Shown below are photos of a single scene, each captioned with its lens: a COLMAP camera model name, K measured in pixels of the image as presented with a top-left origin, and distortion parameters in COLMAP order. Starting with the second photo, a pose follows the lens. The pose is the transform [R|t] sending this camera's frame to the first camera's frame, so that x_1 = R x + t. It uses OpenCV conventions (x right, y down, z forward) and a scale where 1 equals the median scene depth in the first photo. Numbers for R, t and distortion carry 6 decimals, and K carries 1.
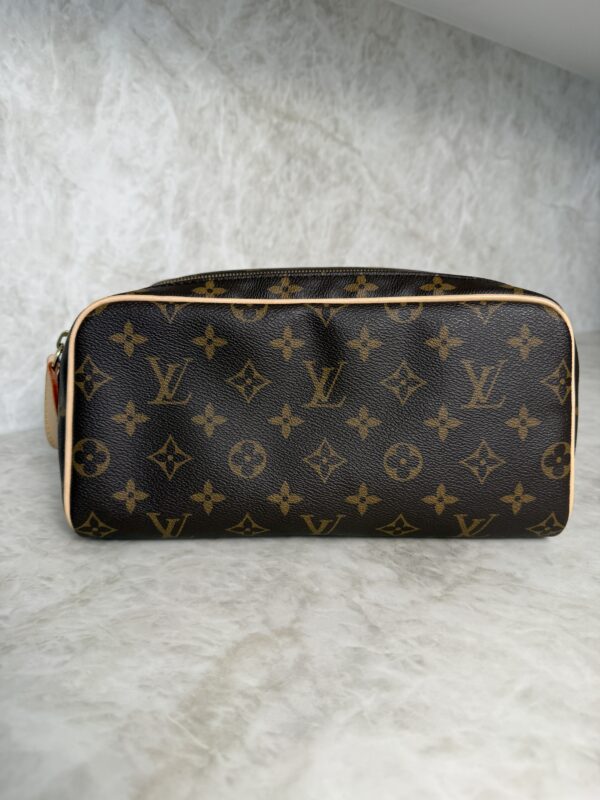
lens RADIAL K [[586.7, 0, 297.7], [0, 586.7, 402.8], [0, 0, 1]] dist [-0.022968, -0.003209]
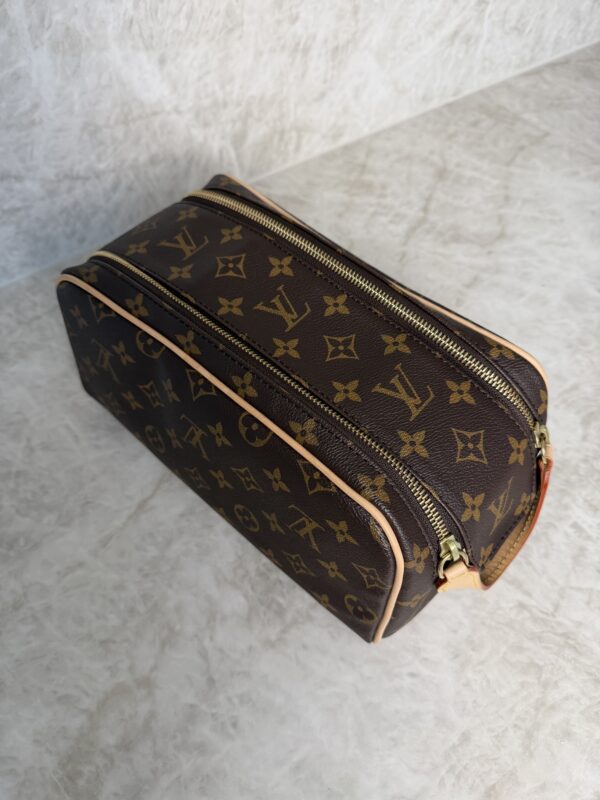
lens RADIAL K [[588.4, 0, 300.6], [0, 588.4, 403.2], [0, 0, 1]] dist [-0.034580, 0.004797]
pose [[0.998716, 0.037289, -0.034288, 0.182816], [-0.006723, 0.768458, 0.639864, -0.484443], [0.050209, -0.638812, 0.767723, 0.209080]]
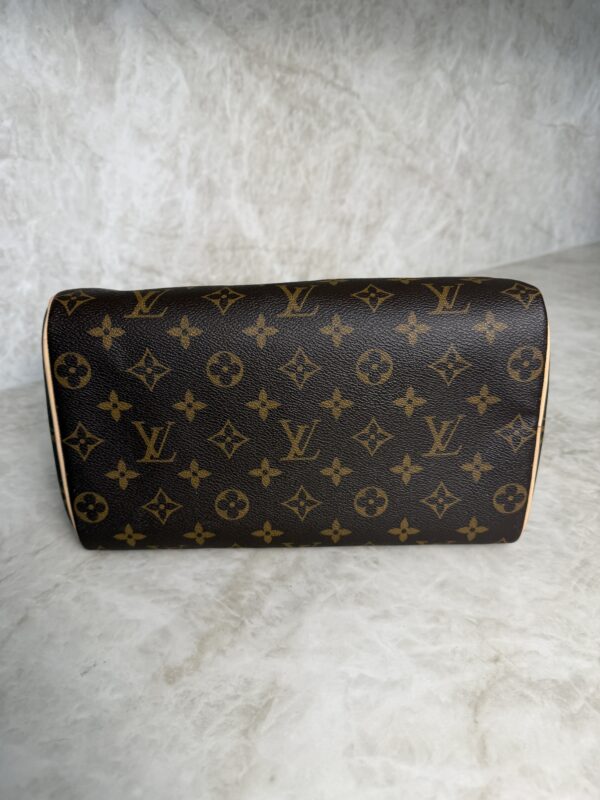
lens RADIAL K [[584.8, 0, 299.6], [0, 584.8, 398.0], [0, 0, 1]] dist [-0.021954, -0.002473]
pose [[0.999783, -0.008873, -0.018873, 0.020291], [0.012262, 0.982123, 0.187839, -0.125243], [0.016869, -0.188030, 0.982018, -0.195491]]
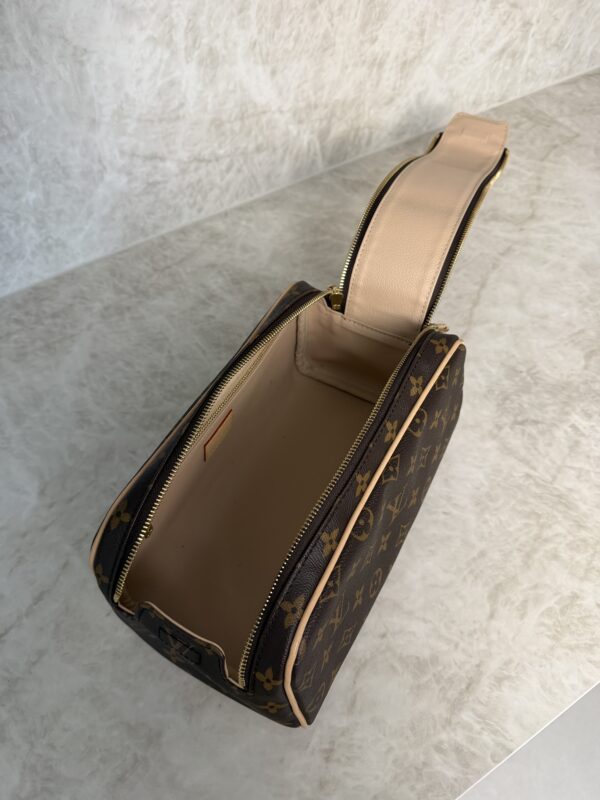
lens RADIAL K [[585.6, 0, 302.7], [0, 585.6, 403.0], [0, 0, 1]] dist [-0.027267, 0.004261]
pose [[0.992334, 0.083488, -0.091115, 0.138495], [-0.005223, 0.764965, 0.644050, -0.566355], [0.123471, -0.638638, 0.759537, -0.110128]]
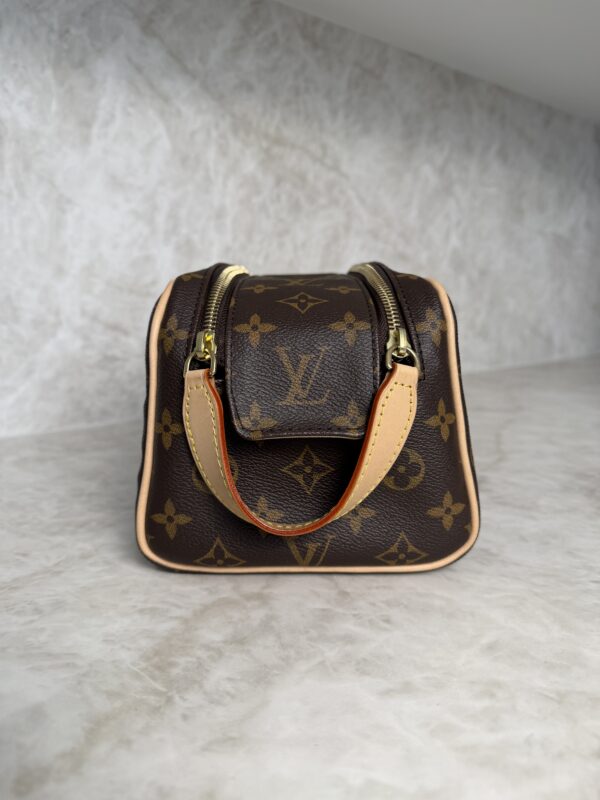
lens RADIAL K [[590.8, 0, 300.0], [0, 590.8, 400.0], [0, 0, 1]] dist [-0.028074, -0.007303]
pose [[0.999971, -0.006341, -0.004164, 0.032291], [0.005987, 0.996767, -0.080125, 0.070623], [0.004659, 0.080098, 0.996776, -0.014942]]
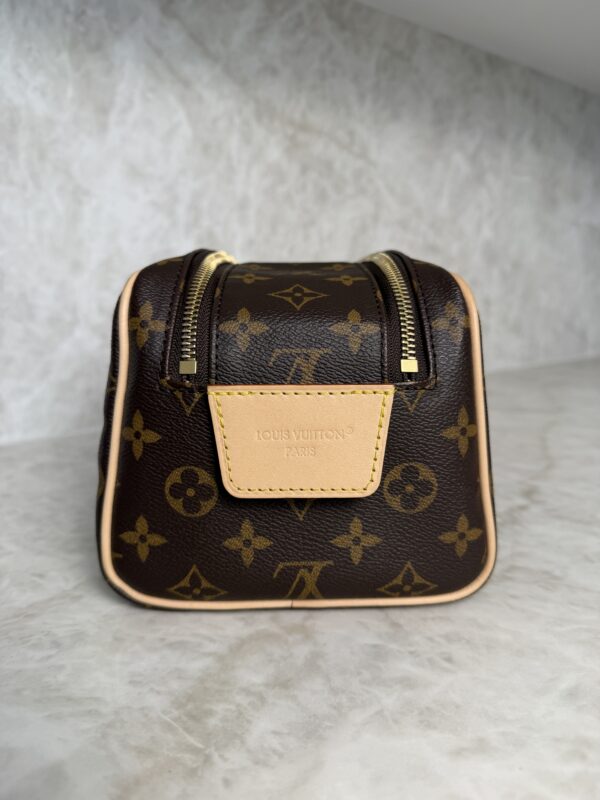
lens RADIAL K [[597.8, 0, 300.0], [0, 597.8, 400.0], [0, 0, 1]] dist [-0.043417, 0.007786]
pose [[0.999487, -0.007886, -0.031042, 0.008136], [0.005588, 0.997284, -0.073436, 0.056732], [0.031537, 0.073225, 0.996817, 0.036851]]
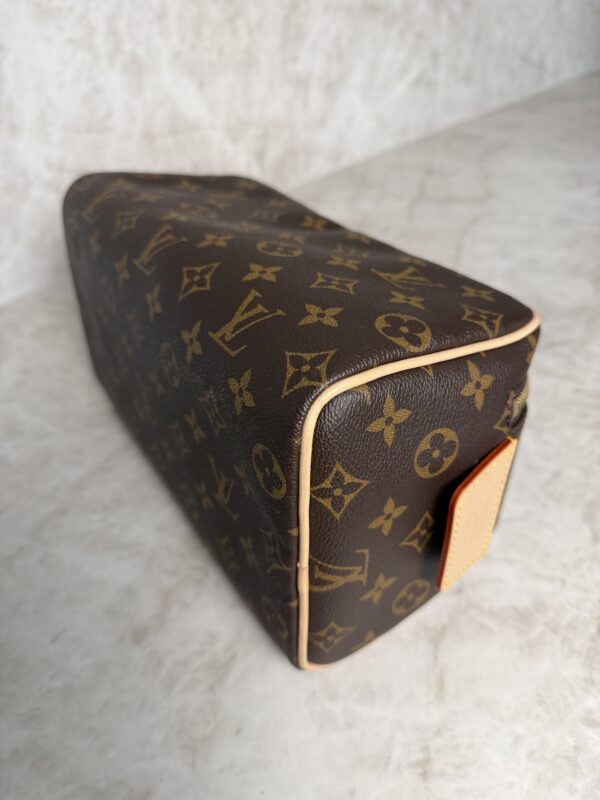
lens RADIAL K [[603.1, 0, 300.0], [0, 603.1, 400.0], [0, 0, 1]] dist [-0.049798, 0.009185]
pose [[0.994319, -0.101105, -0.033292, 0.086160], [0.105878, 0.907174, 0.407216, -0.191085], [-0.010970, -0.408427, 0.912725, -0.136370]]
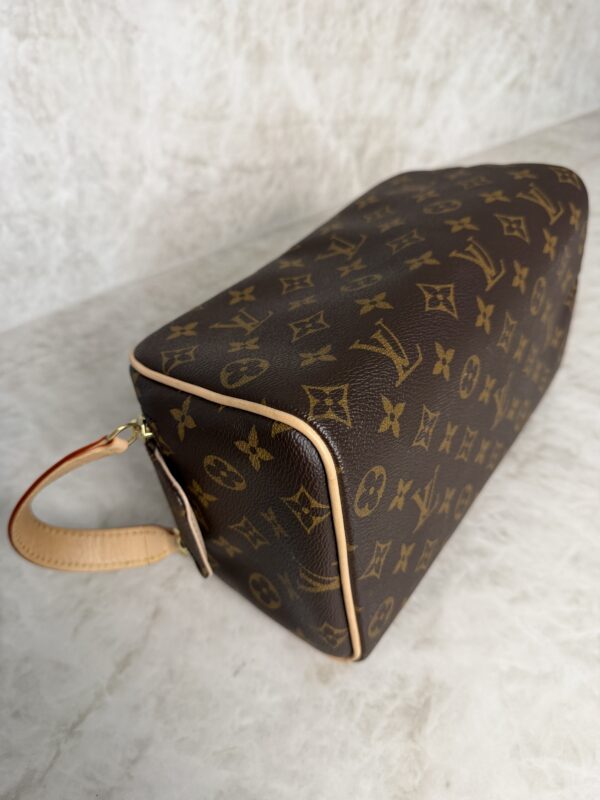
lens RADIAL K [[597.8, 0, 300.0], [0, 597.8, 400.0], [0, 0, 1]] dist [-0.043417, 0.007786]
pose [[0.999295, -0.029581, -0.023132, -0.122909], [0.036808, 0.893591, 0.447370, -0.257709], [0.007436, -0.447906, 0.894050, -0.088888]]
